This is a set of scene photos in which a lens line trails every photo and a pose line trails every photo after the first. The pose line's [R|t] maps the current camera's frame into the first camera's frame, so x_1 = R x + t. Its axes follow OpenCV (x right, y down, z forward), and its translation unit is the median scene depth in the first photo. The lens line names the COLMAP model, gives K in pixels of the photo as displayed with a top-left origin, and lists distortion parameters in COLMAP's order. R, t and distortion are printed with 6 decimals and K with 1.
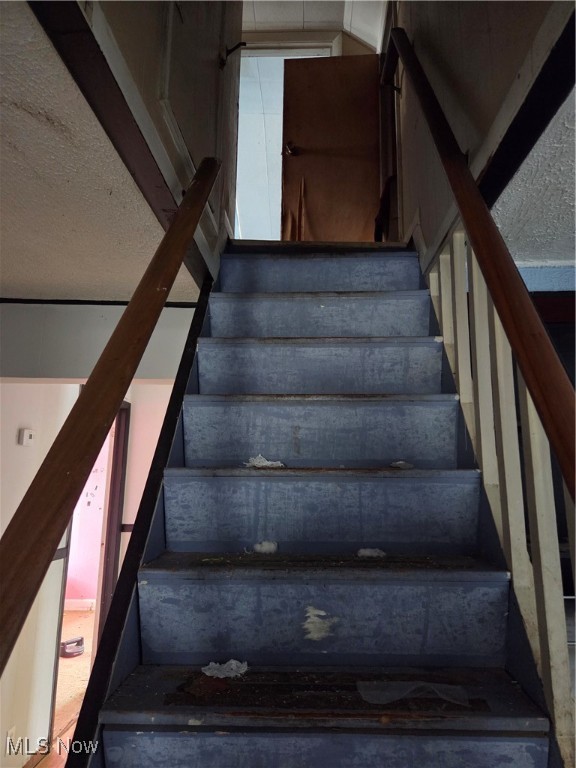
lens RADIAL K [[517.6, 0, 288.1], [0, 517.6, 386.5], [0, 0, 1]] dist [0.057764, -0.019110]
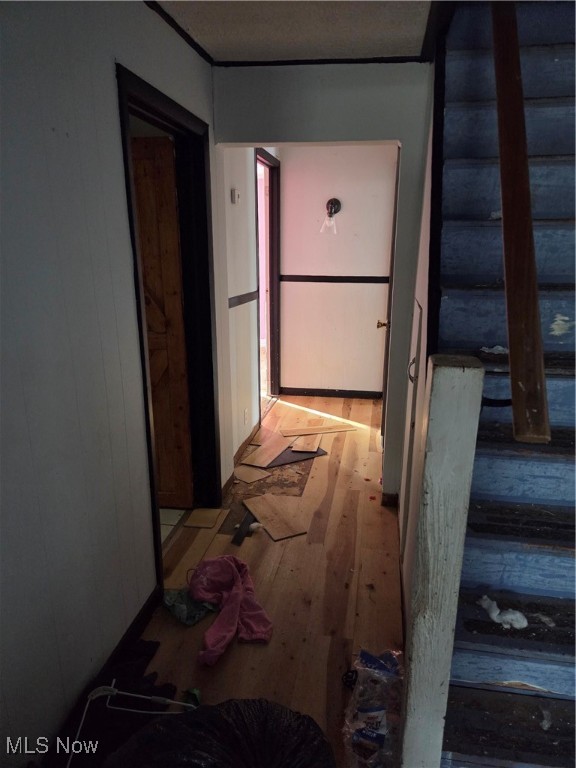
lens RADIAL K [[517.6, 0, 292.1], [0, 517.6, 384.0], [0, 0, 1]] dist [0.057764, -0.019110]
pose [[0.992113, 0.033206, -0.120870, -0.446148], [0.022245, 0.902324, 0.430483, -0.052848], [0.123358, -0.429777, 0.894469, -0.443340]]
